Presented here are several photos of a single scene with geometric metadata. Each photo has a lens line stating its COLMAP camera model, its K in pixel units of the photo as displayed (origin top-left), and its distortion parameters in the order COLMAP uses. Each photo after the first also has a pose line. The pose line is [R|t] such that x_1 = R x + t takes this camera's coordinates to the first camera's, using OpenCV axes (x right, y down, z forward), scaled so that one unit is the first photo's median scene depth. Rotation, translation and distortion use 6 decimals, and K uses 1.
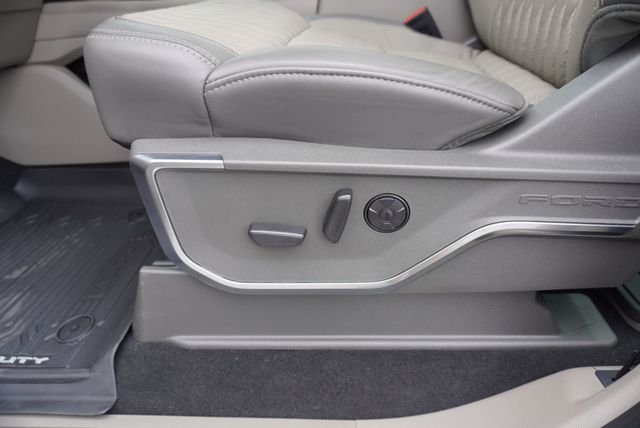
lens RADIAL K [[433.3, 0, 323.1], [0, 433.3, 218.0], [0, 0, 1]] dist [-0.026247, 0.008691]
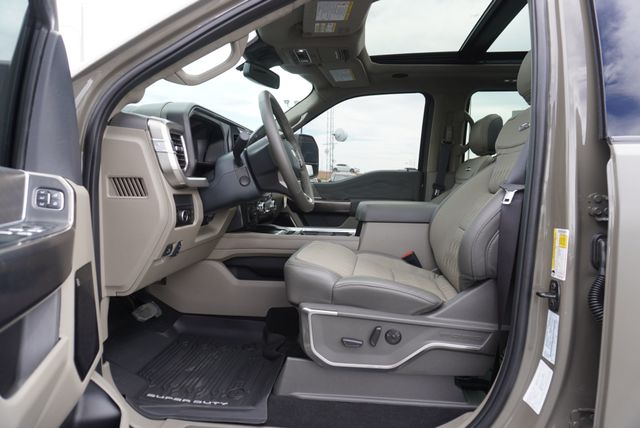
lens RADIAL K [[433.3, 0, 323.1], [0, 433.3, 218.0], [0, 0, 1]] dist [-0.026247, 0.008691]
pose [[0.996387, 0.081925, -0.022383, -0.288856], [-0.083962, 0.910575, -0.404727, 0.437486], [-0.012776, 0.405144, 0.914163, -1.759742]]
